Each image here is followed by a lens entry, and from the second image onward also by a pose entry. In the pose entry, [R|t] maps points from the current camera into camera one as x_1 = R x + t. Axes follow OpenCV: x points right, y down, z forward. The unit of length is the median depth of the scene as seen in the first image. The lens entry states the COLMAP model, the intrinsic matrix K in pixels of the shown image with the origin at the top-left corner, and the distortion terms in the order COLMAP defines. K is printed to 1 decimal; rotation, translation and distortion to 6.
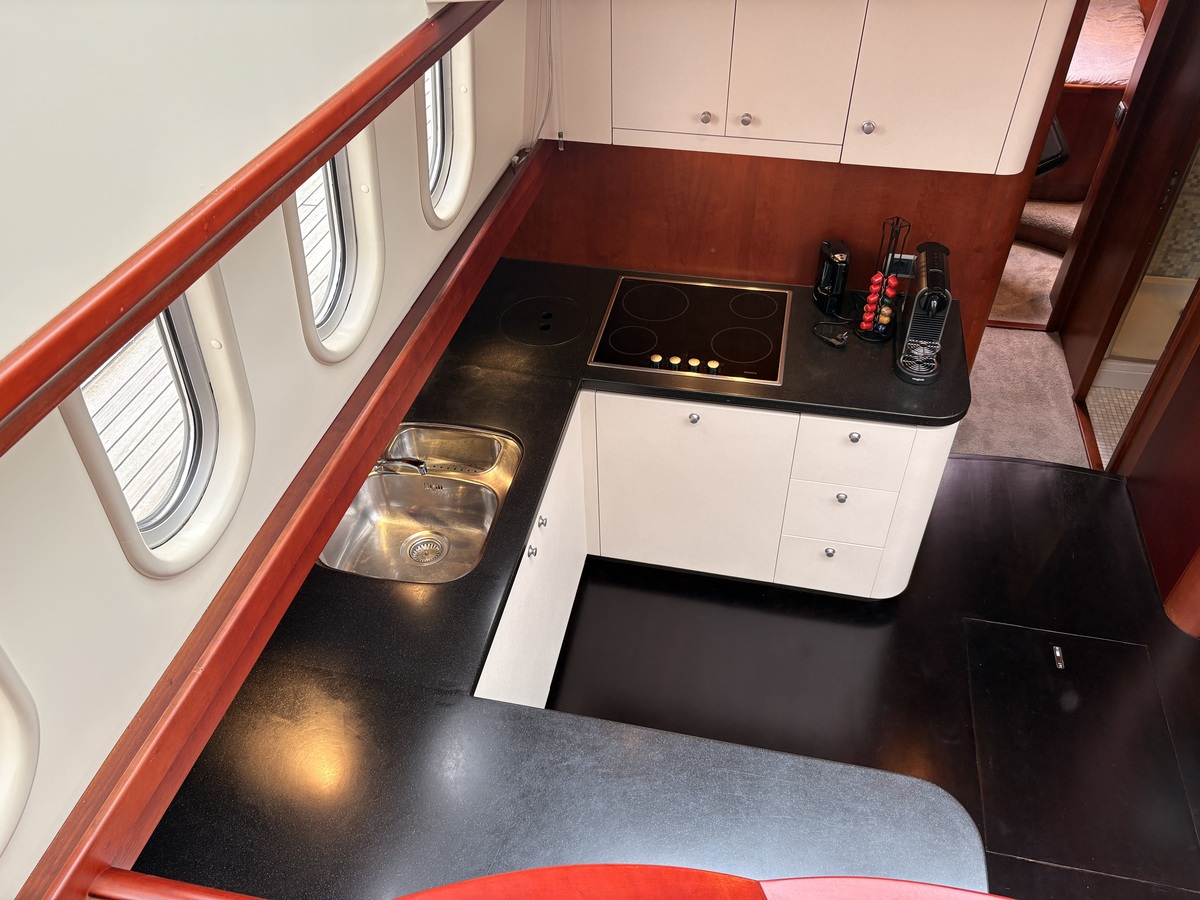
lens RADIAL K [[906.8, 0, 599.7], [0, 906.8, 447.4], [0, 0, 1]] dist [0.037426, -0.036452]
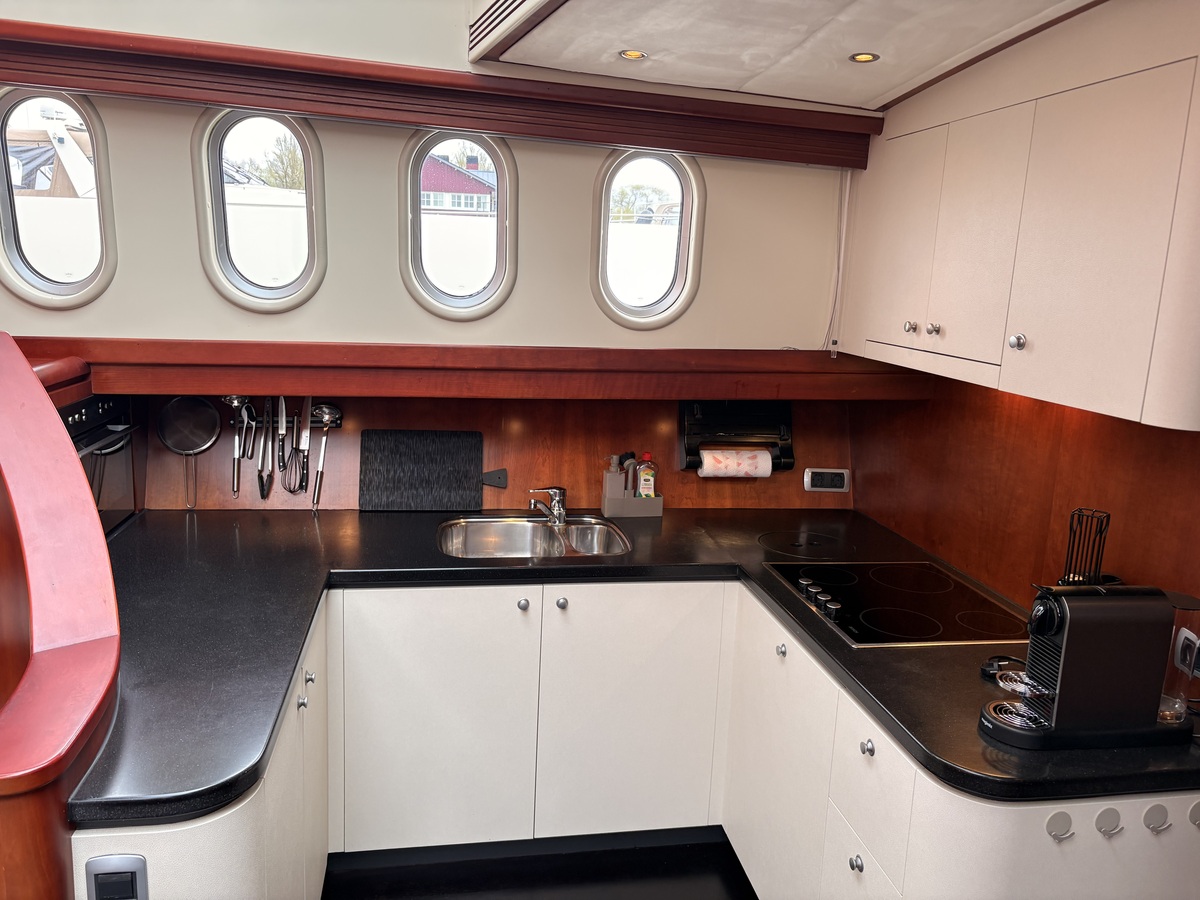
lens RADIAL K [[906.8, 0, 606.3], [0, 906.8, 454.9], [0, 0, 1]] dist [0.037426, -0.036452]
pose [[0.385909, 0.228442, -0.893806, 0.700742], [-0.660781, 0.744542, -0.095006, 0.018809], [0.643773, 0.627273, 0.438275, 0.401507]]
